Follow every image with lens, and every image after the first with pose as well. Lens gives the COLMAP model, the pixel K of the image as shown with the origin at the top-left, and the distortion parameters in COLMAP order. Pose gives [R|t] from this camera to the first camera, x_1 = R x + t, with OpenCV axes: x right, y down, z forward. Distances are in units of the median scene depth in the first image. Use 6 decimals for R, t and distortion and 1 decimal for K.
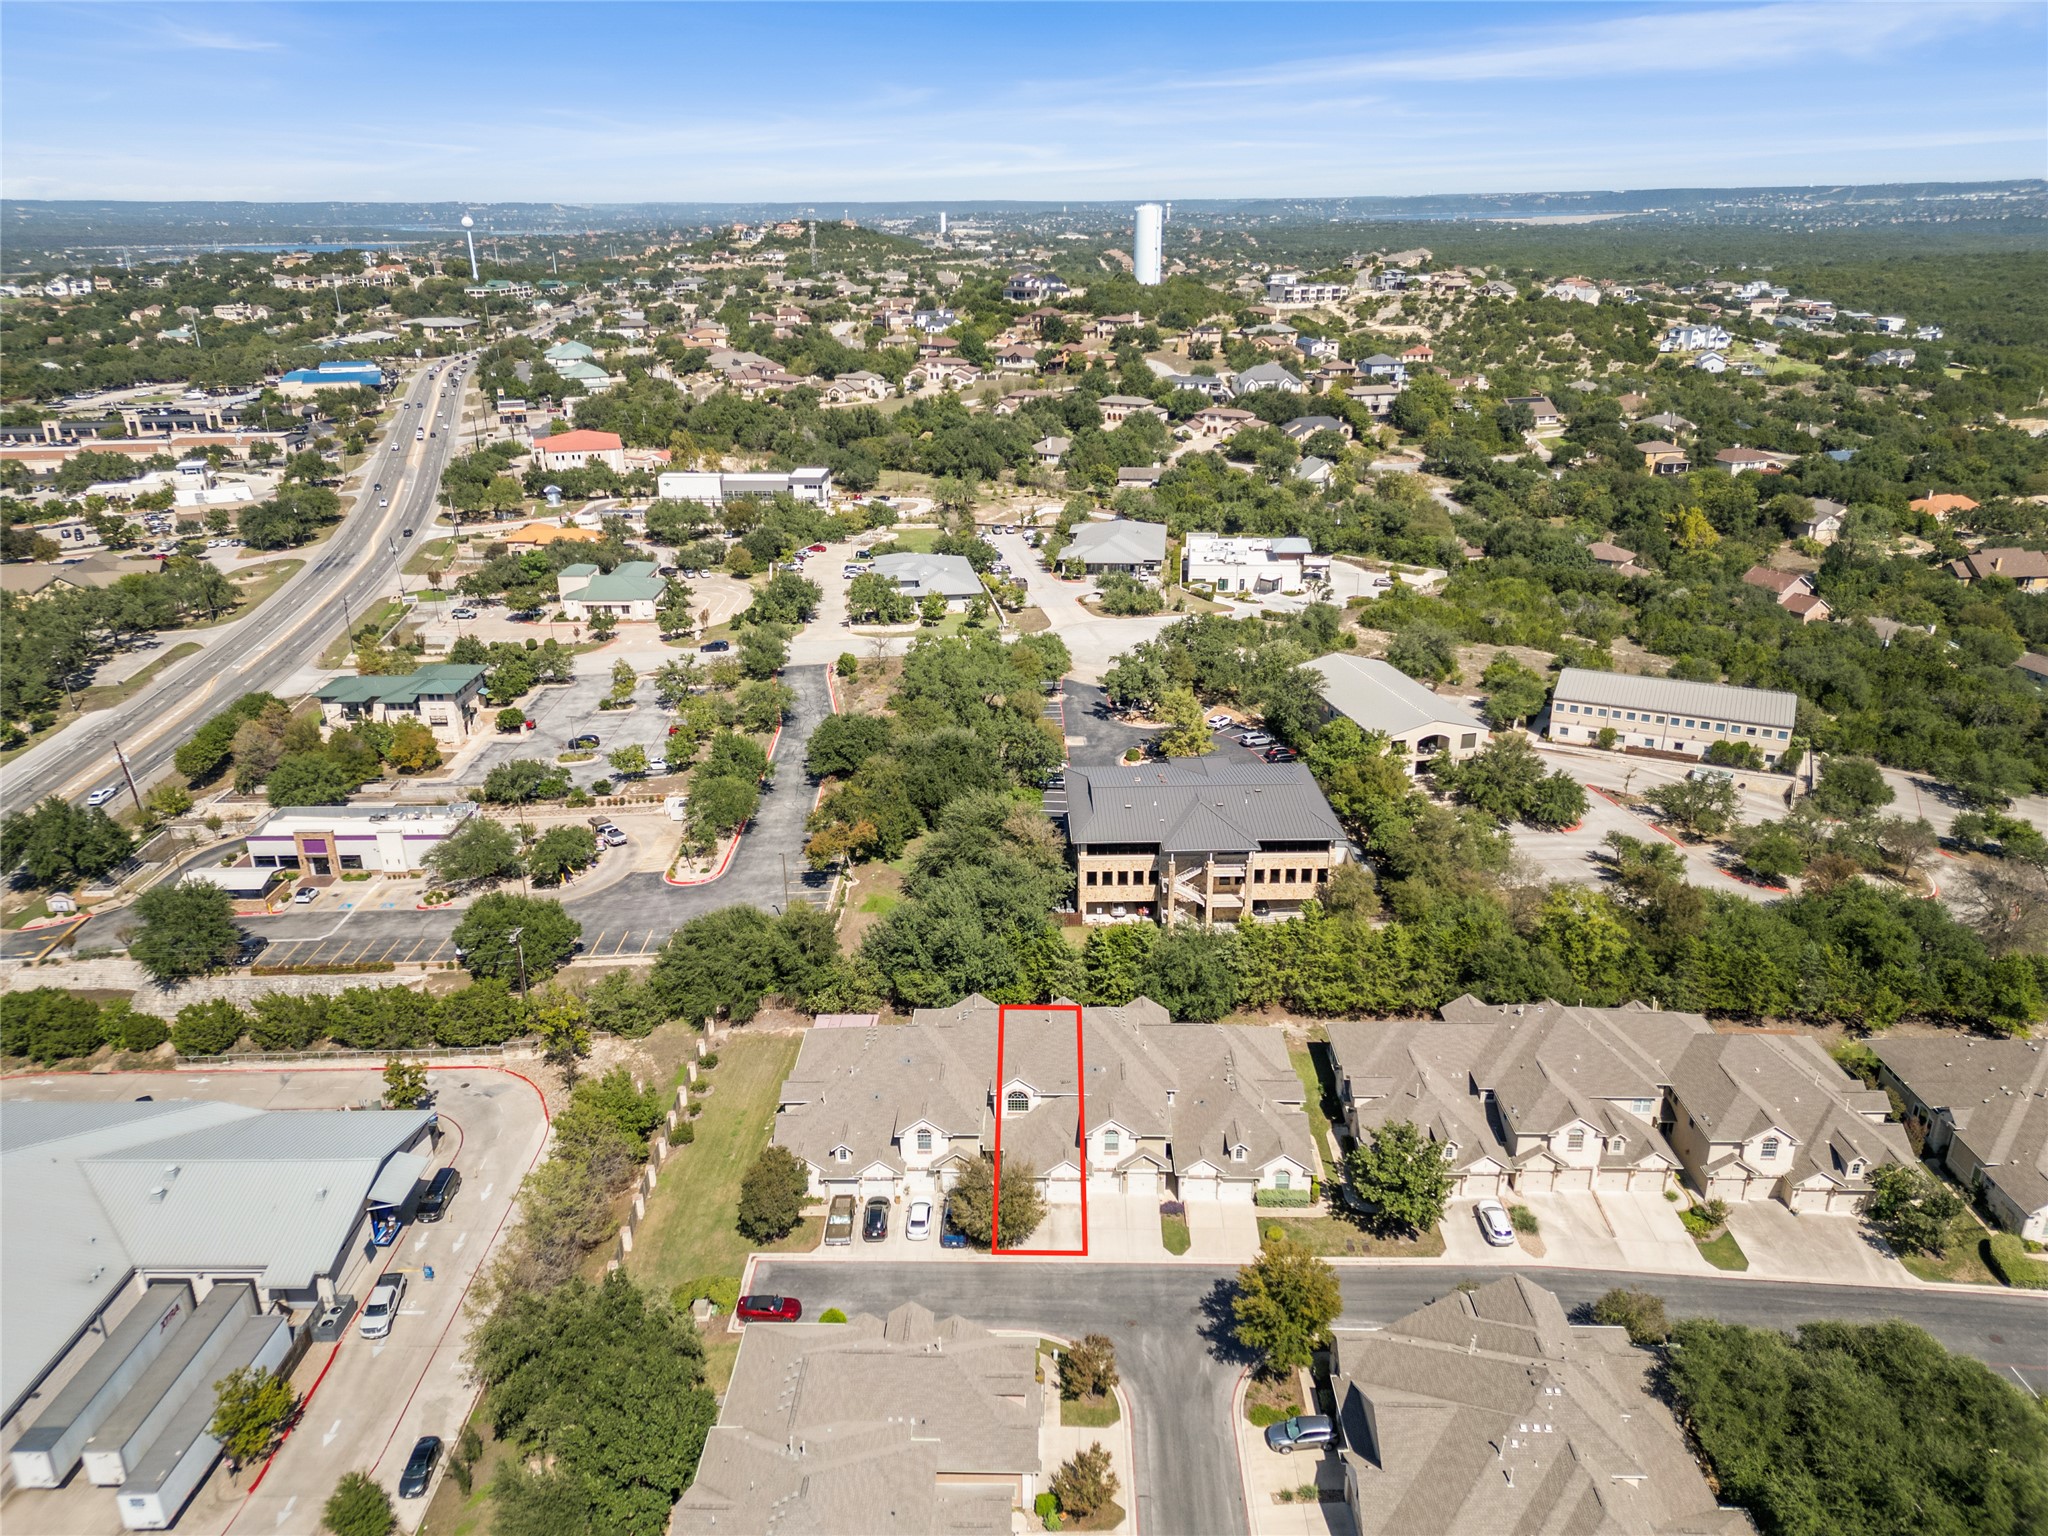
lens RADIAL K [[1428.4, 0, 1020.9], [0, 1428.4, 769.7], [0, 0, 1]] dist [0.070783, -0.068681]
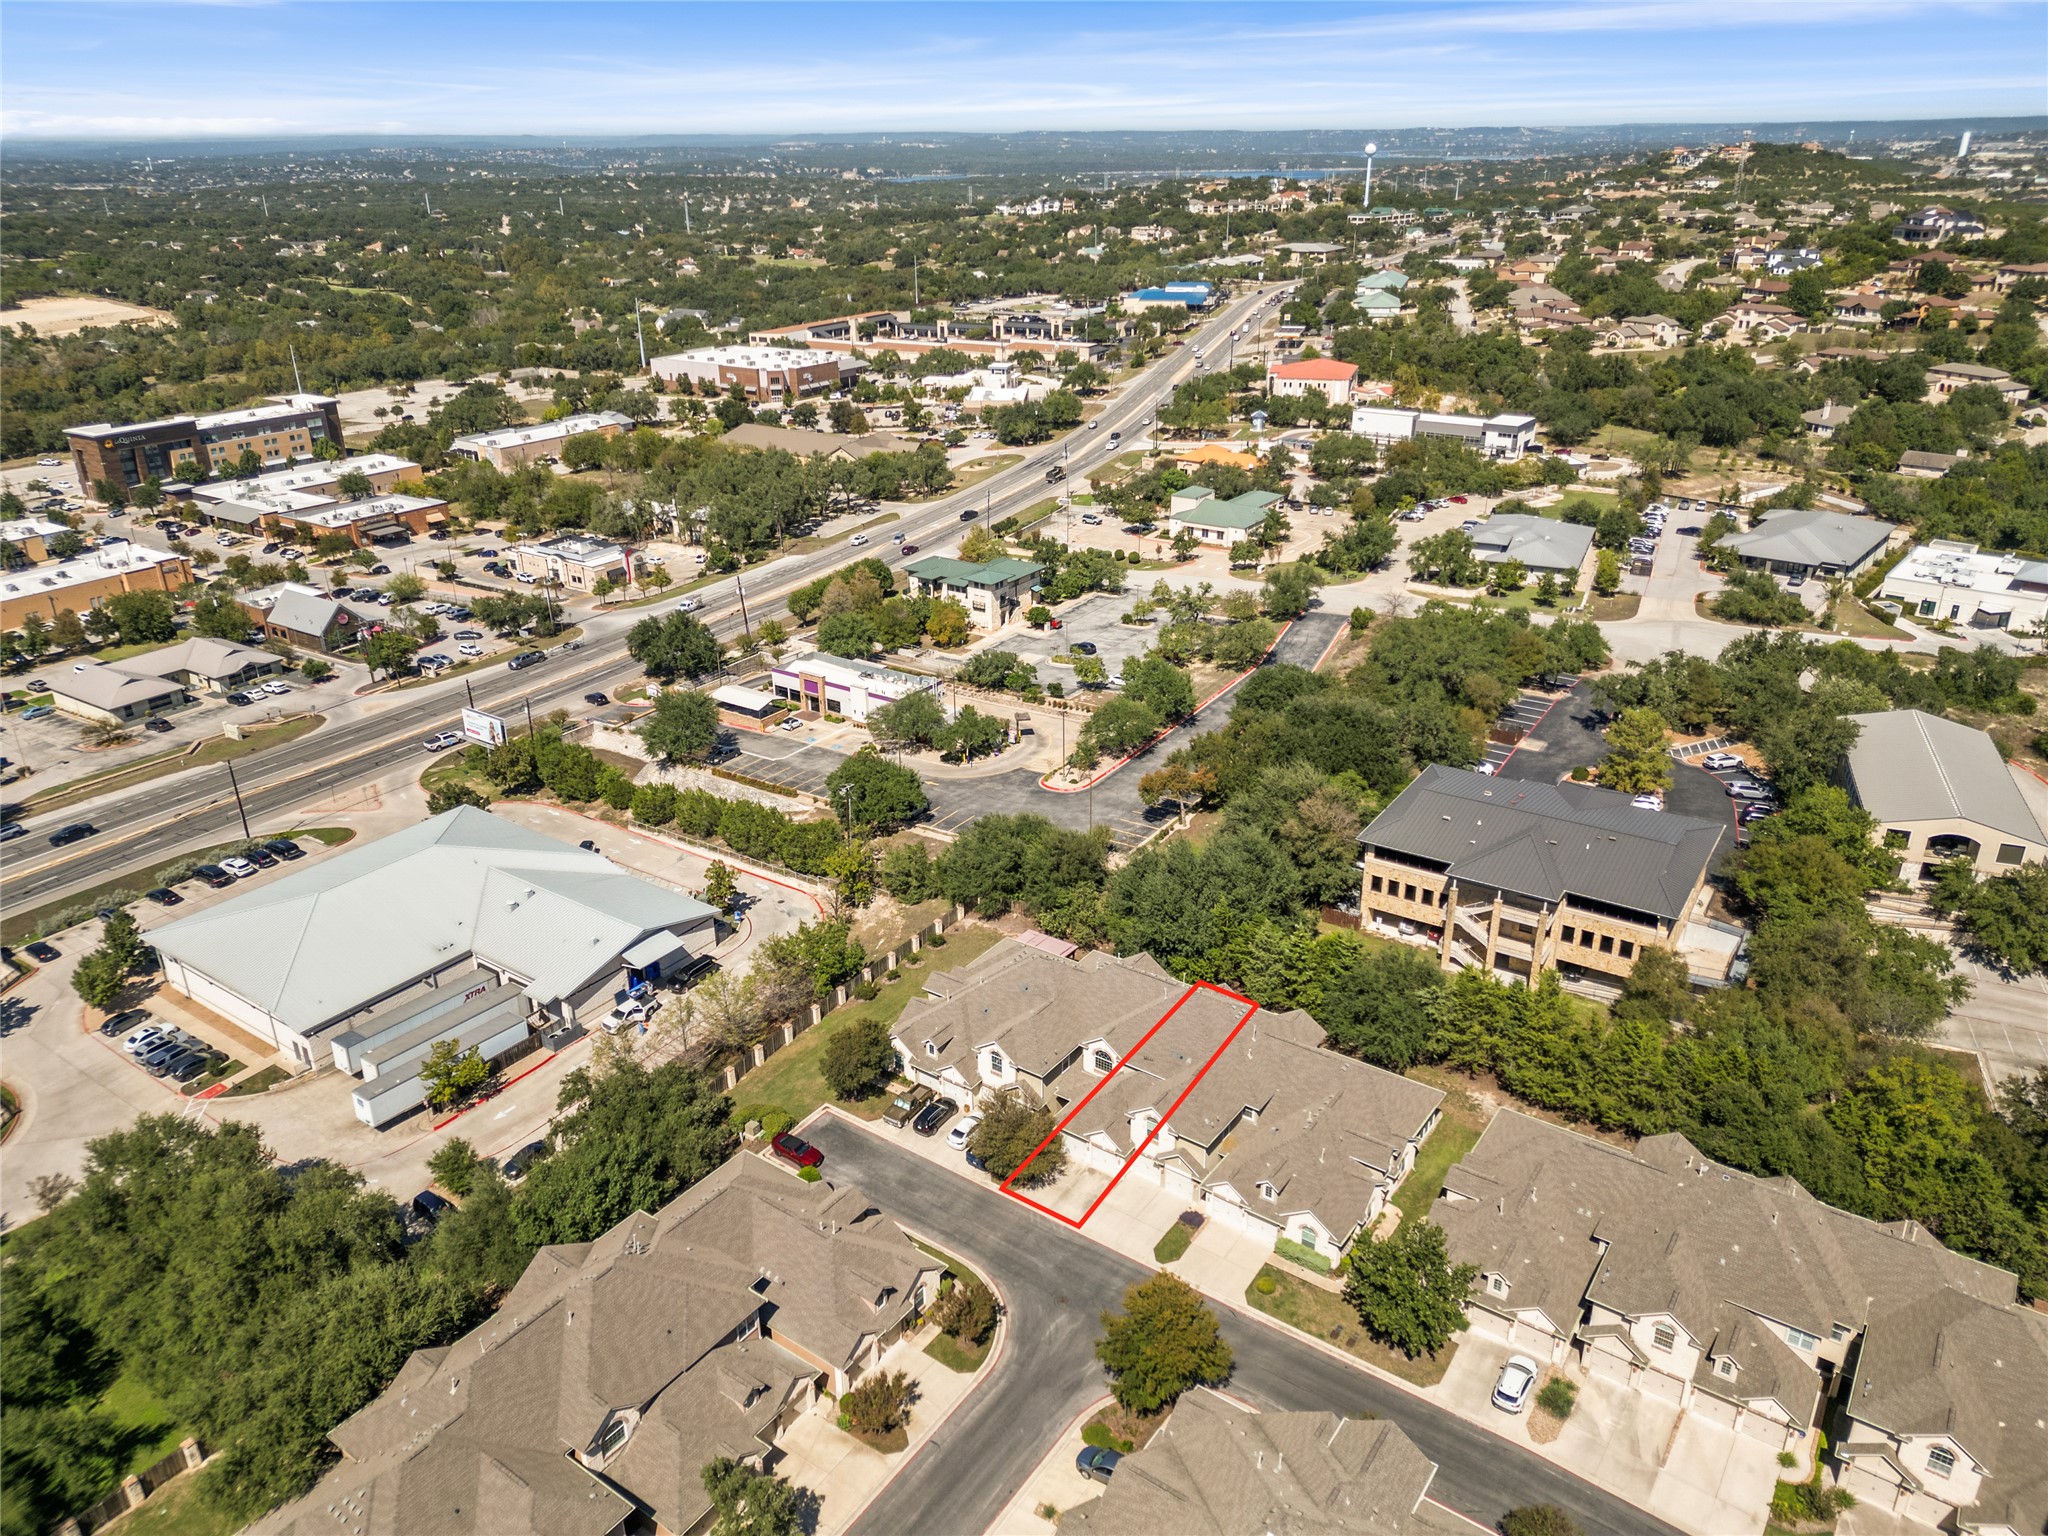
lens RADIAL K [[1428.4, 0, 1020.9], [0, 1428.4, 769.7], [0, 0, 1]] dist [0.070783, -0.068681]
pose [[0.823515, 0.227846, -0.519528, 0.297265], [-0.204562, 0.973455, 0.102666, -0.038894], [0.529129, 0.021728, 0.848263, 0.088463]]
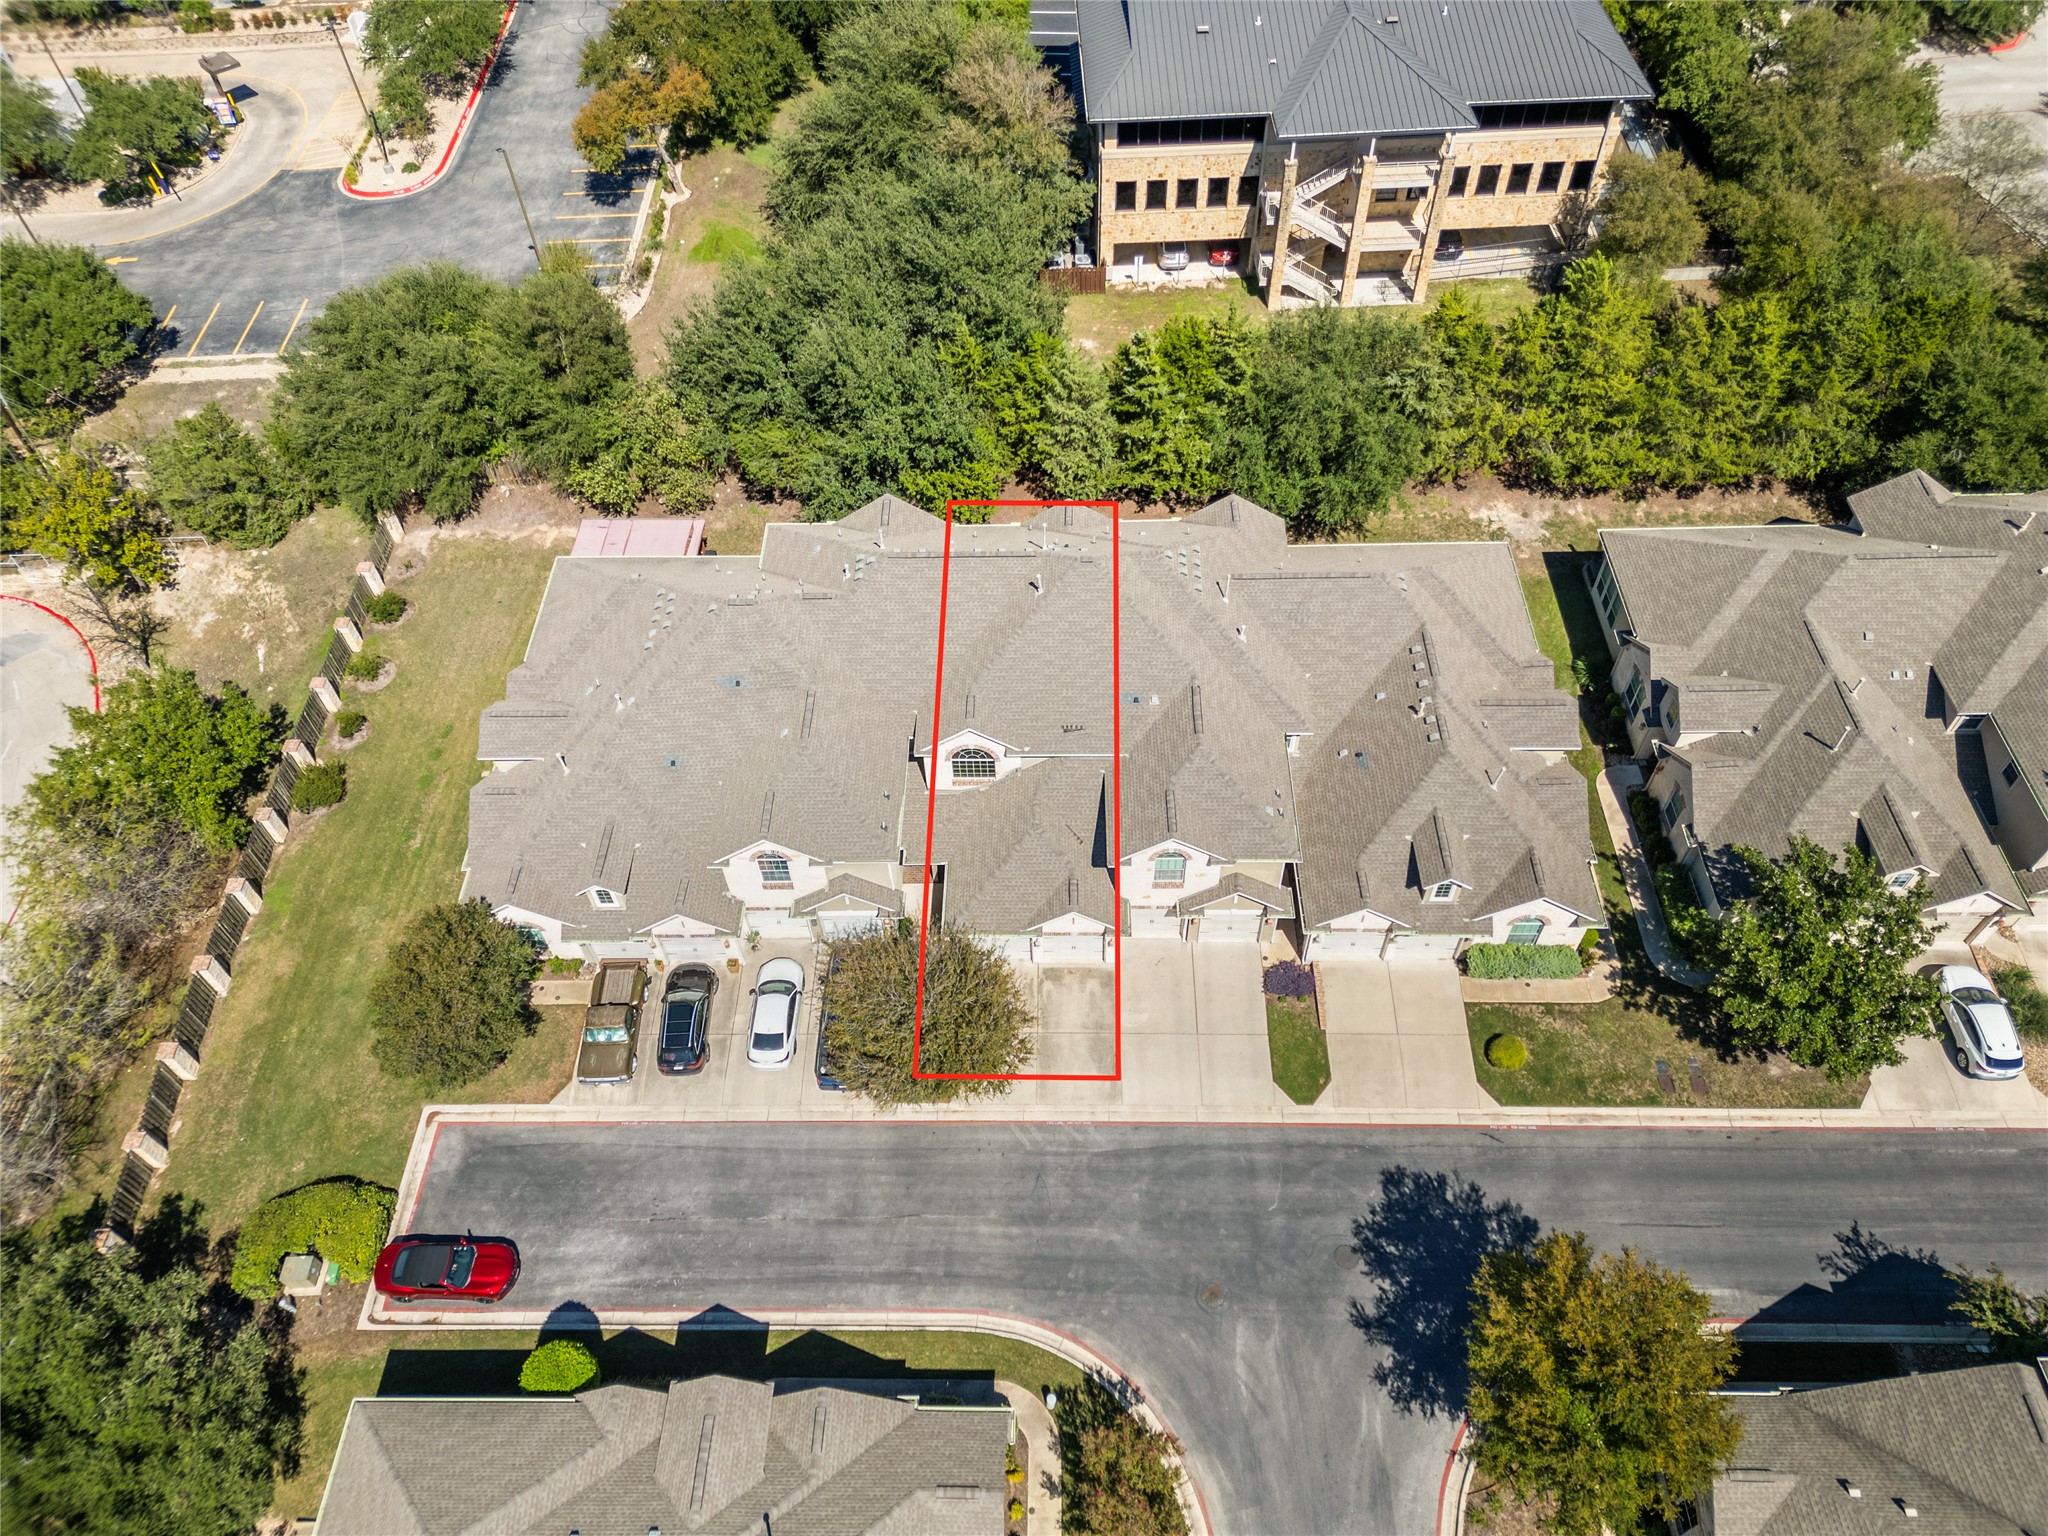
lens RADIAL K [[1428.4, 0, 1020.9], [0, 1428.4, 769.7], [0, 0, 1]] dist [0.070783, -0.068681]
pose [[0.999872, -0.014099, -0.007579, 0.012324], [0.016001, 0.867135, 0.497815, -0.002161], [-0.000447, -0.497873, 0.867250, 0.415945]]
